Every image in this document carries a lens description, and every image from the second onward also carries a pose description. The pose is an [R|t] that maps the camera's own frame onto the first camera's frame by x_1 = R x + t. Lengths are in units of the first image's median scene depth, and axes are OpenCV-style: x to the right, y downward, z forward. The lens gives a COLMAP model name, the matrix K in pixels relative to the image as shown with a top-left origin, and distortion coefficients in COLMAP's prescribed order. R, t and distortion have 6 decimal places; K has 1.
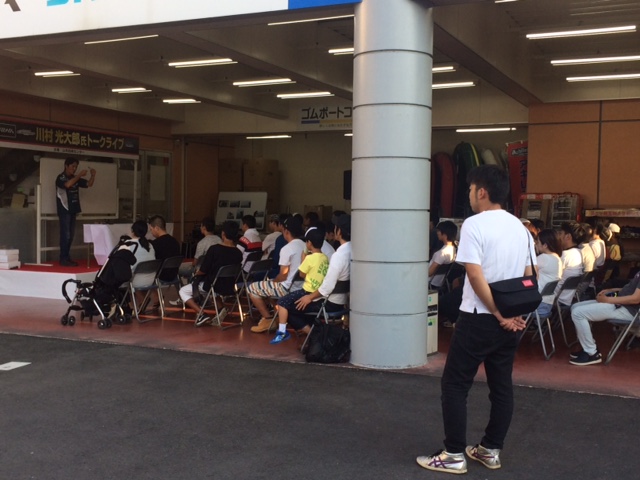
lens RADIAL K [[794.8, 0, 320.0], [0, 794.8, 240.1], [0, 0, 1]] dist [-0.007375, 0.000000]
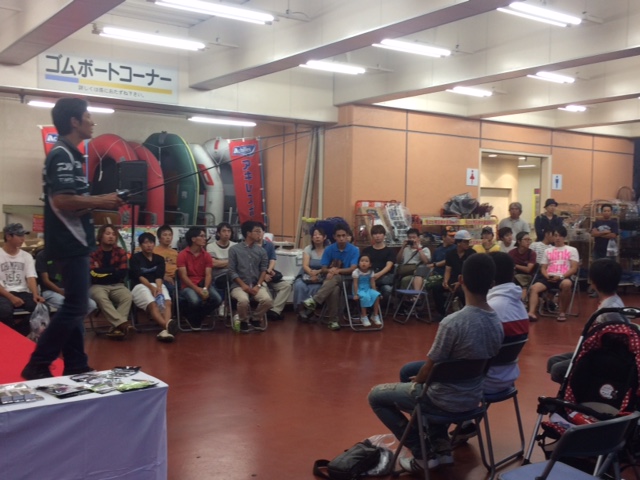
lens RADIAL K [[695.1, 0, 319.7], [0, 695.1, 240.4], [0, 0, 1]] dist [0.010505, 0.000000]
pose [[0.476349, -0.041650, 0.878269, -0.401958], [0.025476, 0.999112, 0.033564, -0.036054], [-0.878887, 0.006387, 0.476987, 0.570389]]
